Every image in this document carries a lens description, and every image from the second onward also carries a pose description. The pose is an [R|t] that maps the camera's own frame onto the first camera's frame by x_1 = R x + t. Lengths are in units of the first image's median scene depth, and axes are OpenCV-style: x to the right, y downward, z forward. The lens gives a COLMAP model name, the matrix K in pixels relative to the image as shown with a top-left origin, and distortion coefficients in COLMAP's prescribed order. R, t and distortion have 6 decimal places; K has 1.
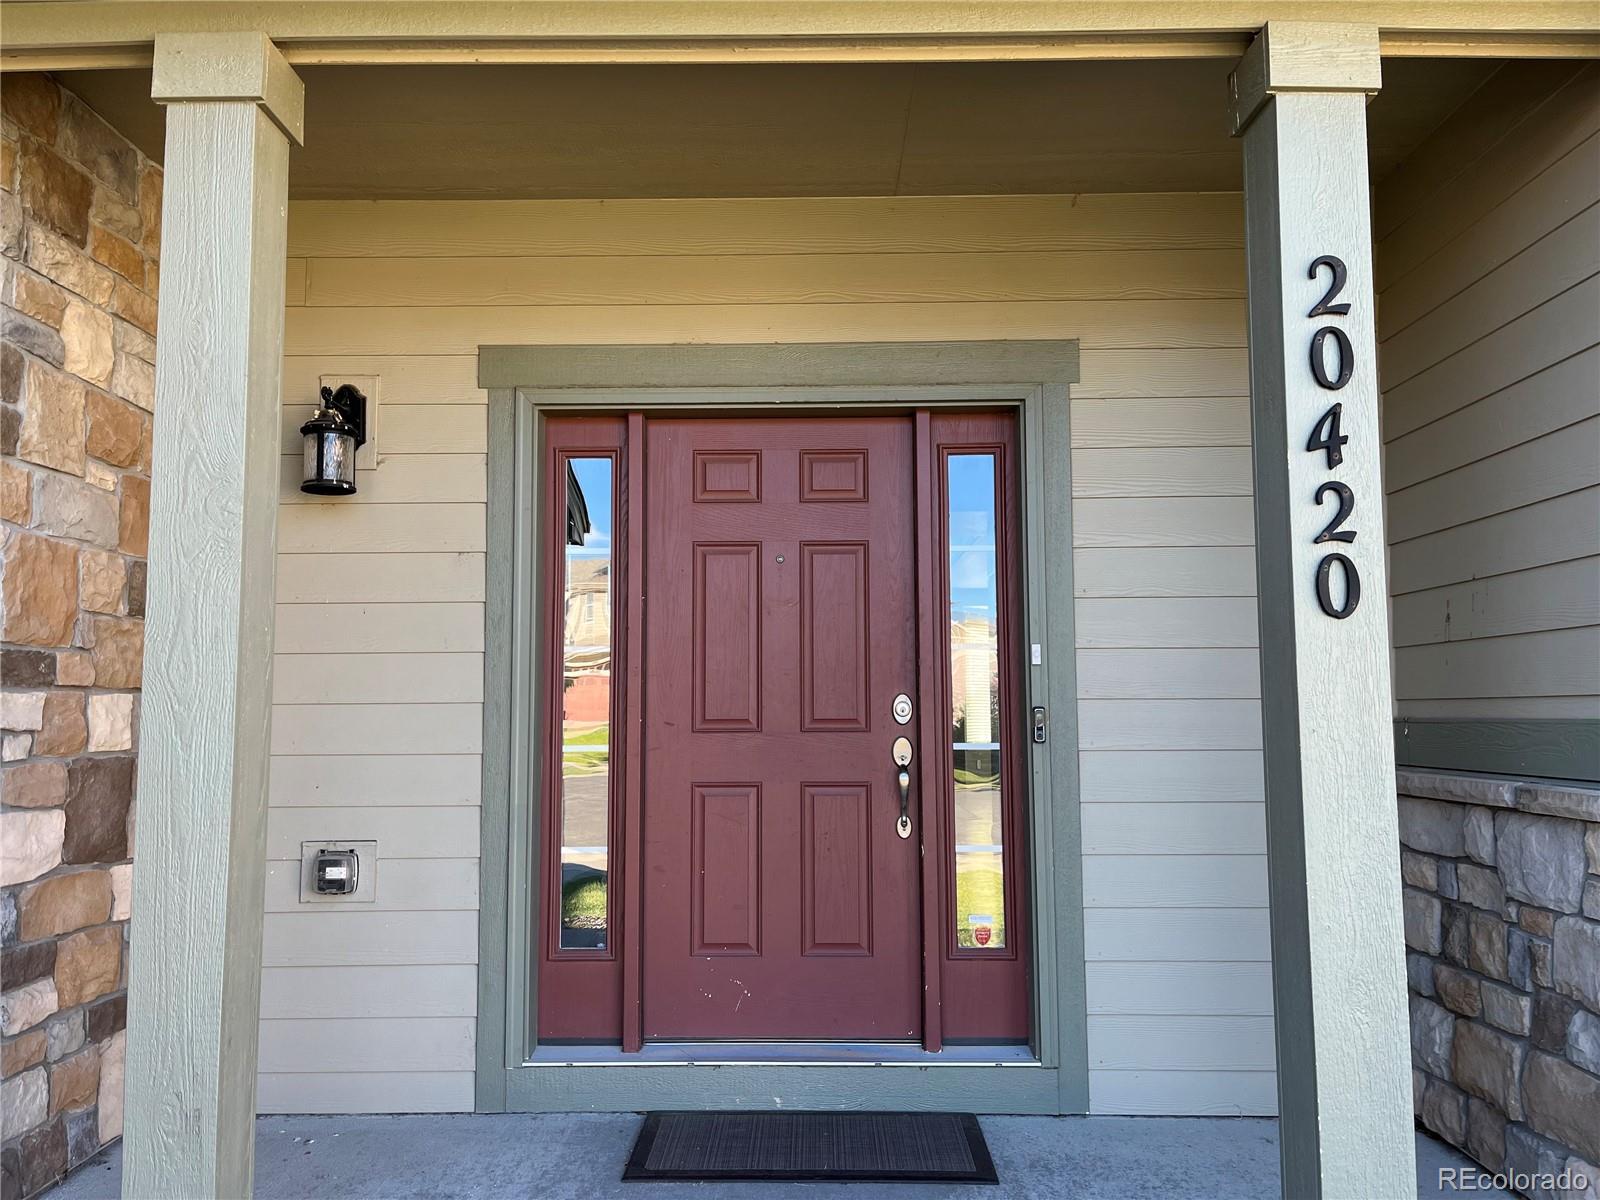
lens RADIAL K [[1192.5, 0, 800.0], [0, 1192.5, 600.0], [0, 0, 1]] dist [0.022811, 0.003145]
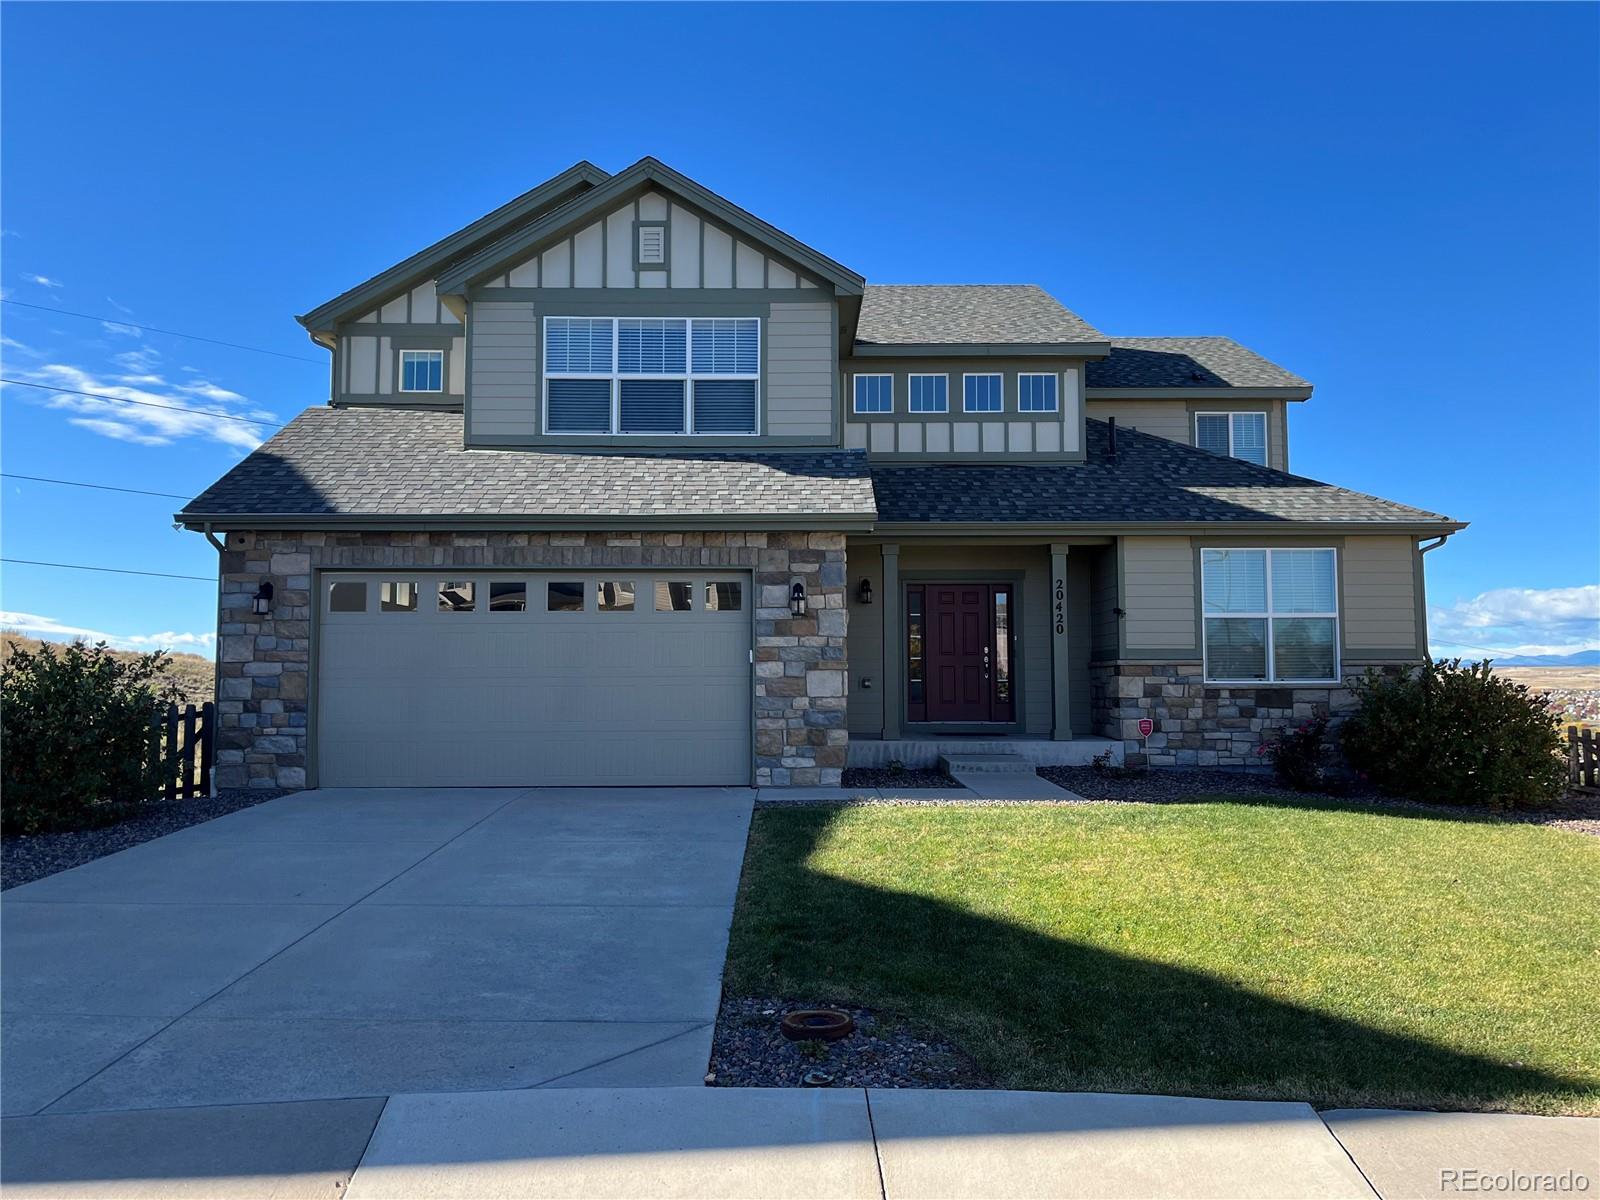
lens RADIAL K [[1192.5, 0, 800.0], [0, 1192.5, 600.0], [0, 0, 1]] dist [0.022811, 0.003145]
pose [[0.999794, 0.004108, 0.019874, -0.721226], [-0.004512, 0.999783, 0.020335, -0.191372], [-0.019786, -0.020421, 0.999596, -3.563746]]
